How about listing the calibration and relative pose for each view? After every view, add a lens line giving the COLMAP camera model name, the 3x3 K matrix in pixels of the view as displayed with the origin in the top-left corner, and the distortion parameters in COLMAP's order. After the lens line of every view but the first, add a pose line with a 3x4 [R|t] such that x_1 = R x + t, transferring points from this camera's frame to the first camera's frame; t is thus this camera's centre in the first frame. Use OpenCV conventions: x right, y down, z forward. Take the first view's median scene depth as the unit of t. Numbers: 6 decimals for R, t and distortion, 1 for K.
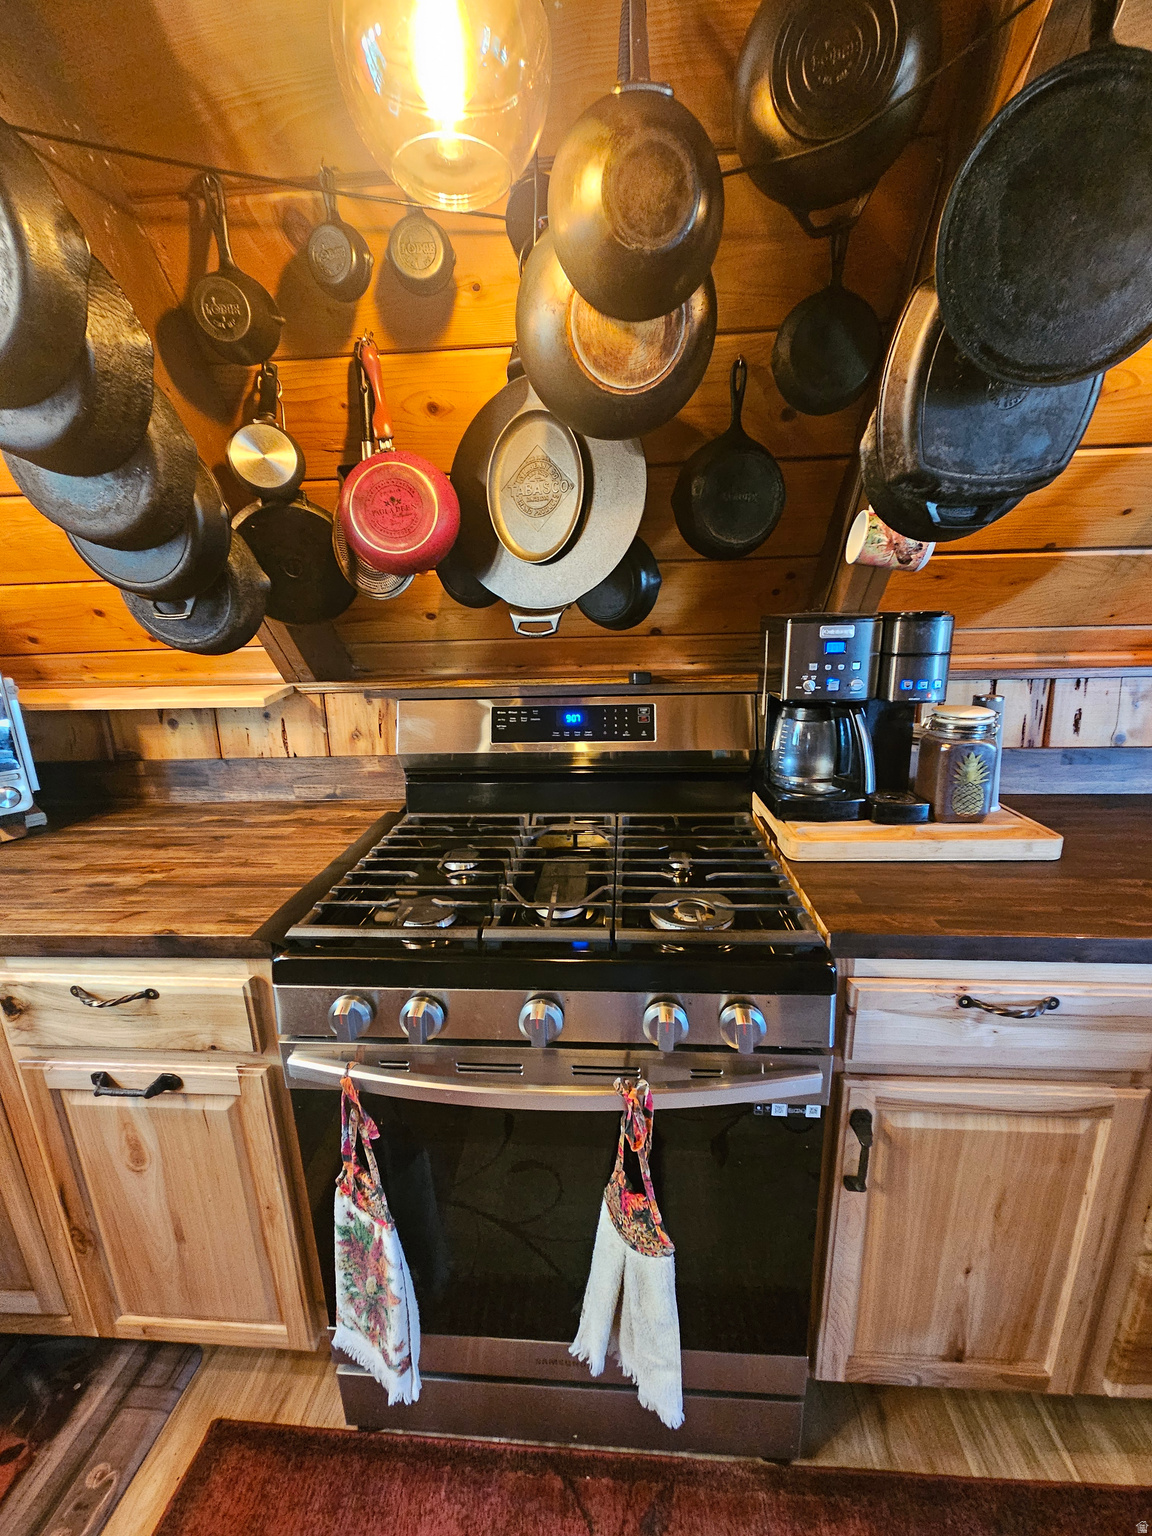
lens RADIAL K [[626.4, 0, 570.4], [0, 626.4, 762.4], [0, 0, 1]] dist [0.000315, 0.000156]
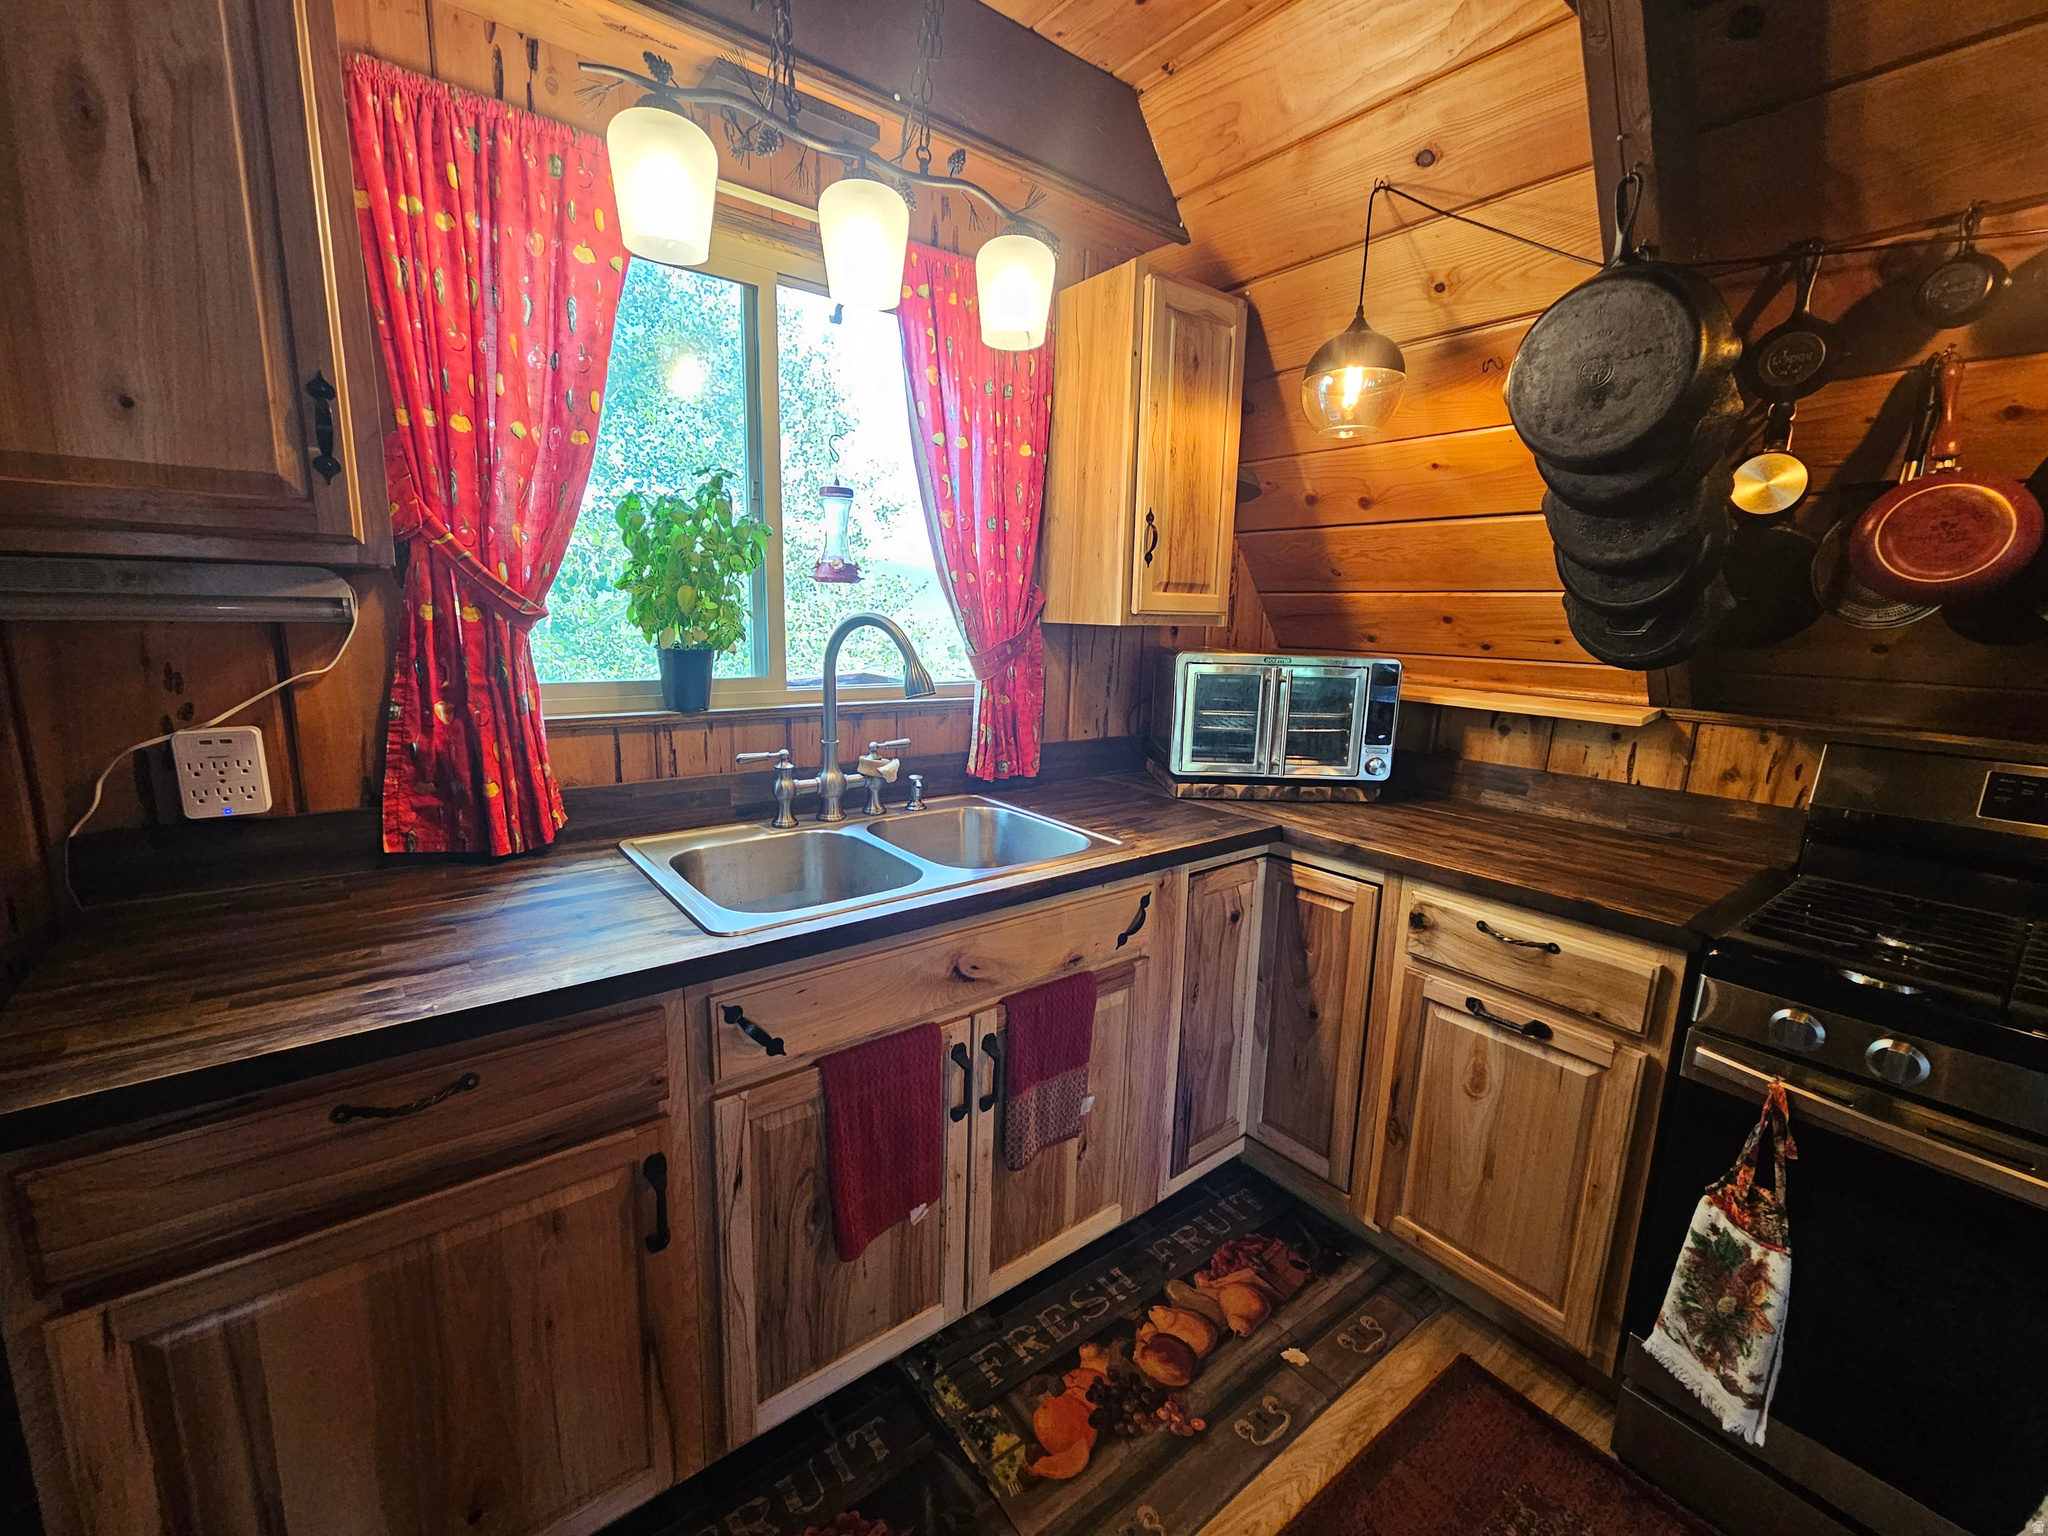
lens RADIAL K [[835.2, 0, 1019.8], [0, 835.2, 764.7], [0, 0, 1]] dist [0.000315, 0.000156]
pose [[0.664887, 0.185453, -0.723555, -0.232621], [-0.227365, 0.972969, 0.040451, 0.175270], [0.711499, 0.137616, 0.689080, -0.739636]]
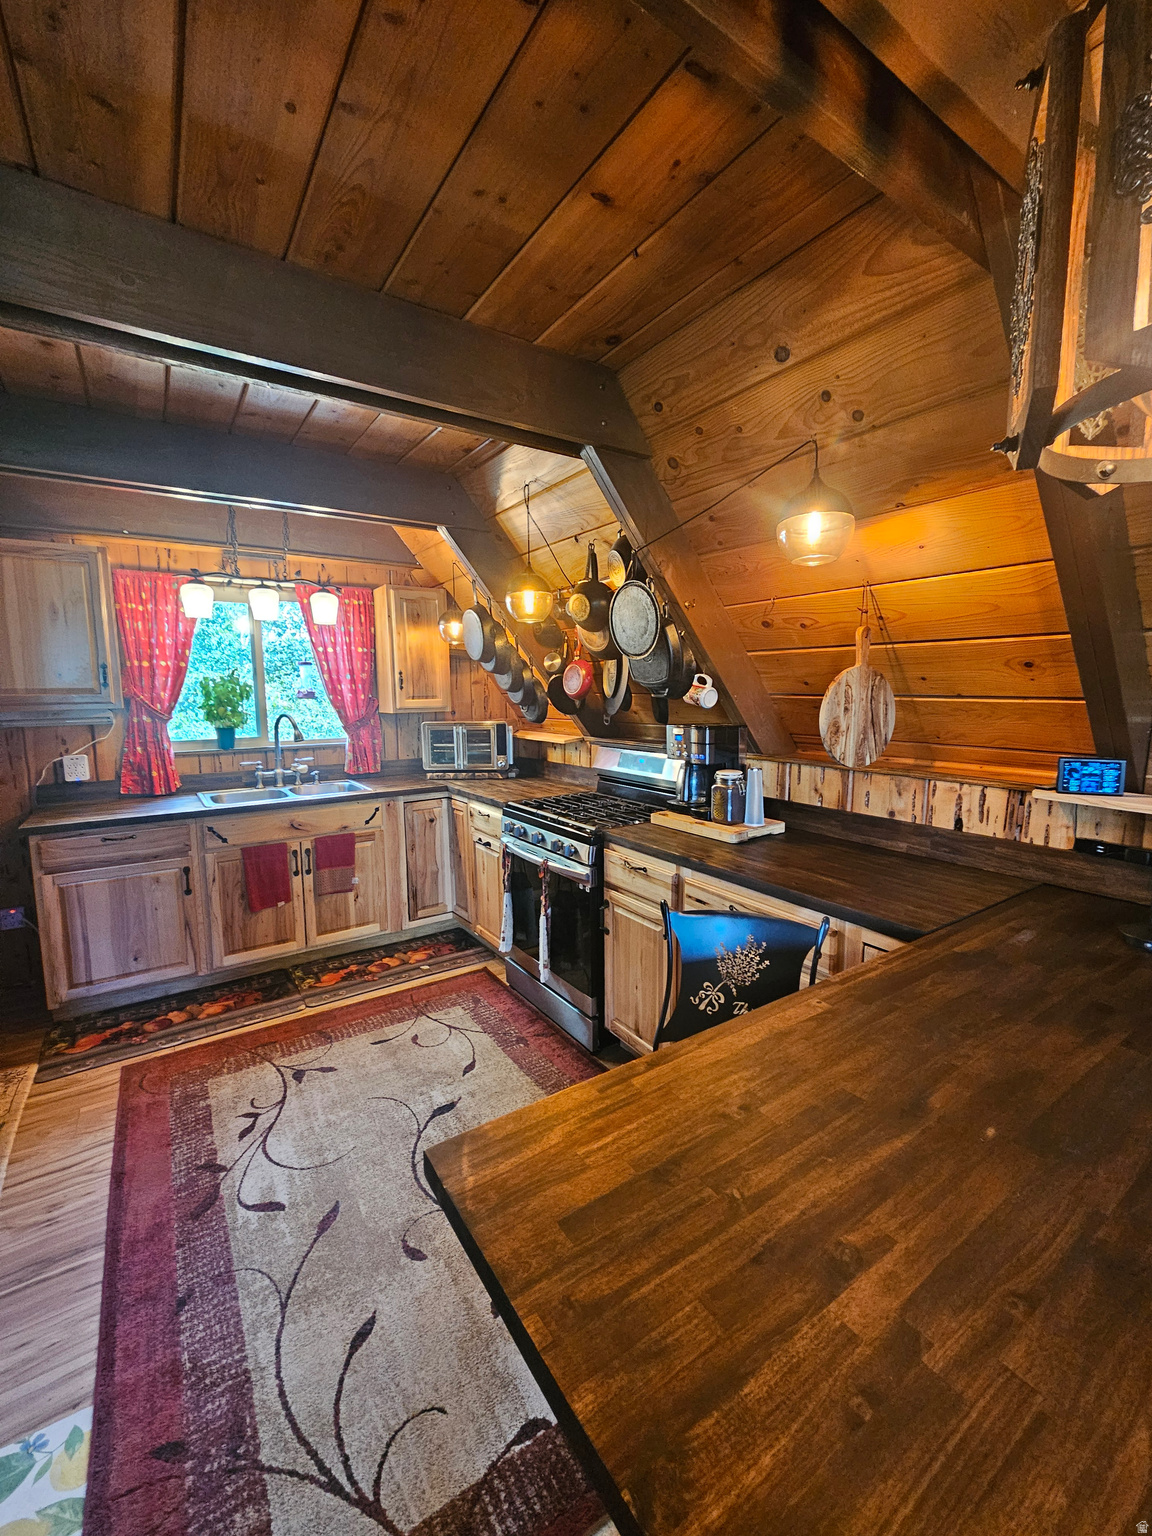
lens RADIAL K [[626.4, 0, 580.5], [0, 626.4, 759.0], [0, 0, 1]] dist [0.000315, 0.000156]
pose [[0.623101, 0.111130, -0.774206, 2.103077], [-0.196791, 0.980286, -0.017672, 0.012305], [0.756980, 0.163369, 0.632687, -0.804535]]
